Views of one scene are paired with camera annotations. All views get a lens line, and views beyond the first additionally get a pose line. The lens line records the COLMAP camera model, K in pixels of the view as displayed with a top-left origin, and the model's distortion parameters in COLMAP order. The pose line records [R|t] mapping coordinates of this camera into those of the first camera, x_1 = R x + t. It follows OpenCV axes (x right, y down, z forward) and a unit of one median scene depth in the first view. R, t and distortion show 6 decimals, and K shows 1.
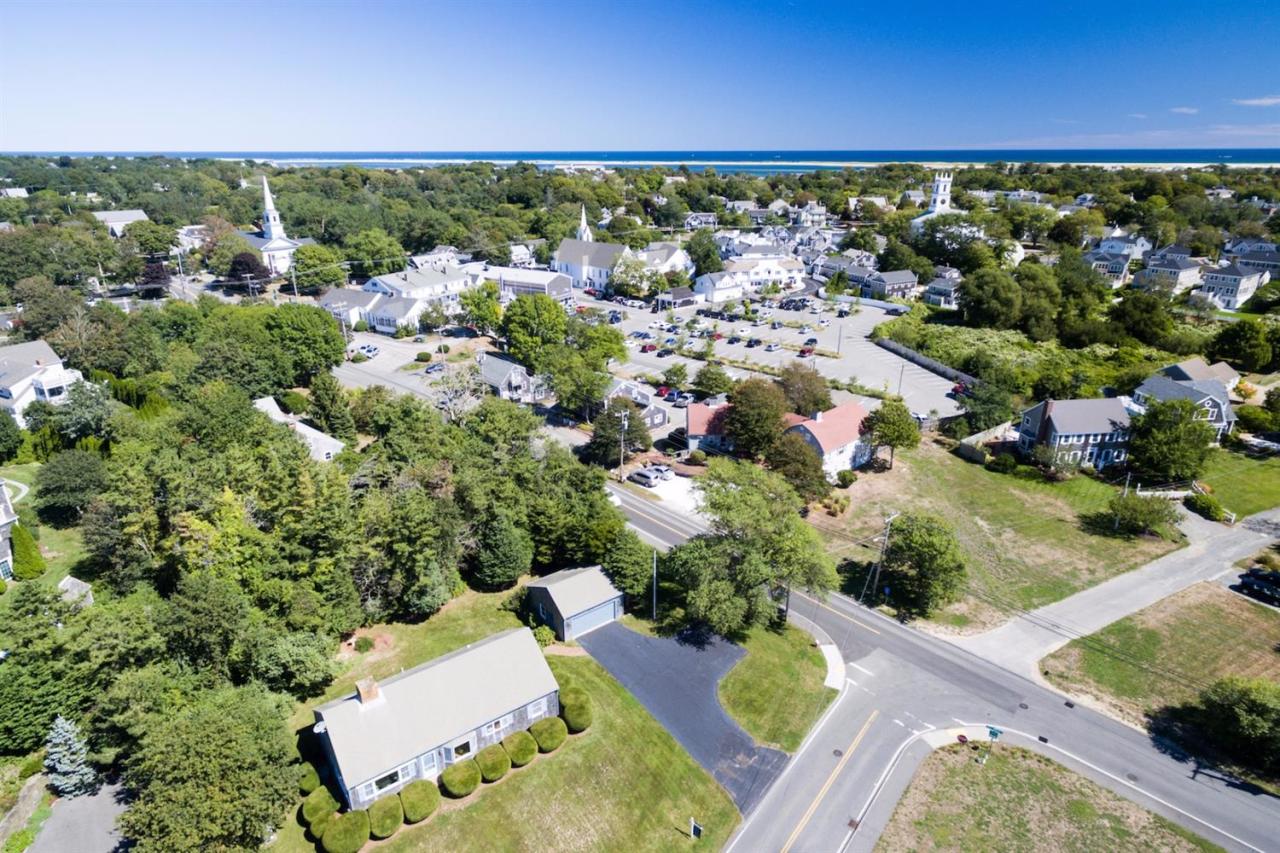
lens RADIAL K [[739.7, 0, 640.0], [0, 739.7, 426.5], [0, 0, 1]] dist [-0.000136, 0.000395]
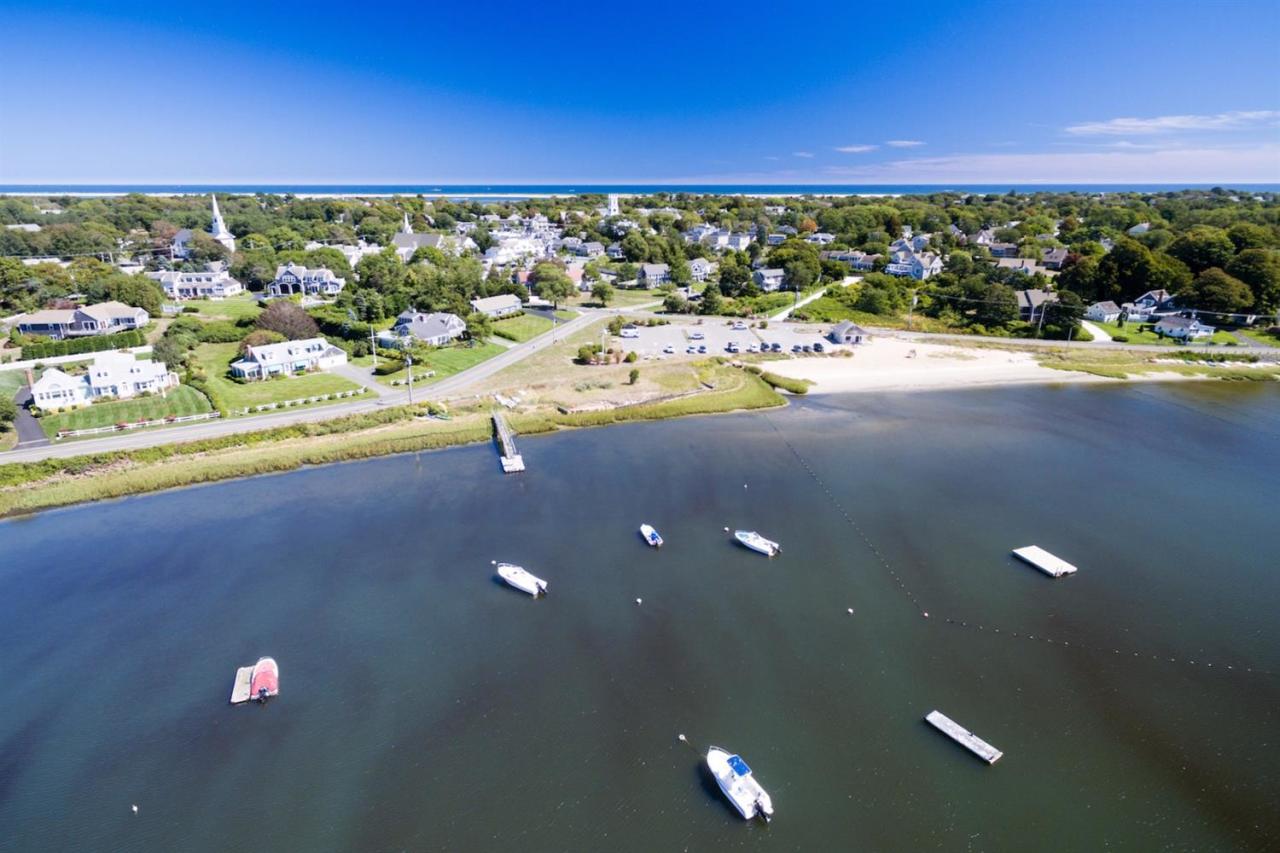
lens RADIAL K [[739.7, 0, 640.0], [0, 739.7, 426.5], [0, 0, 1]] dist [-0.000136, 0.000395]
pose [[0.929871, -0.109241, 0.351292, -0.222788], [0.123462, 0.992181, -0.018267, 0.265552], [-0.346550, 0.060357, 0.936088, -0.683127]]
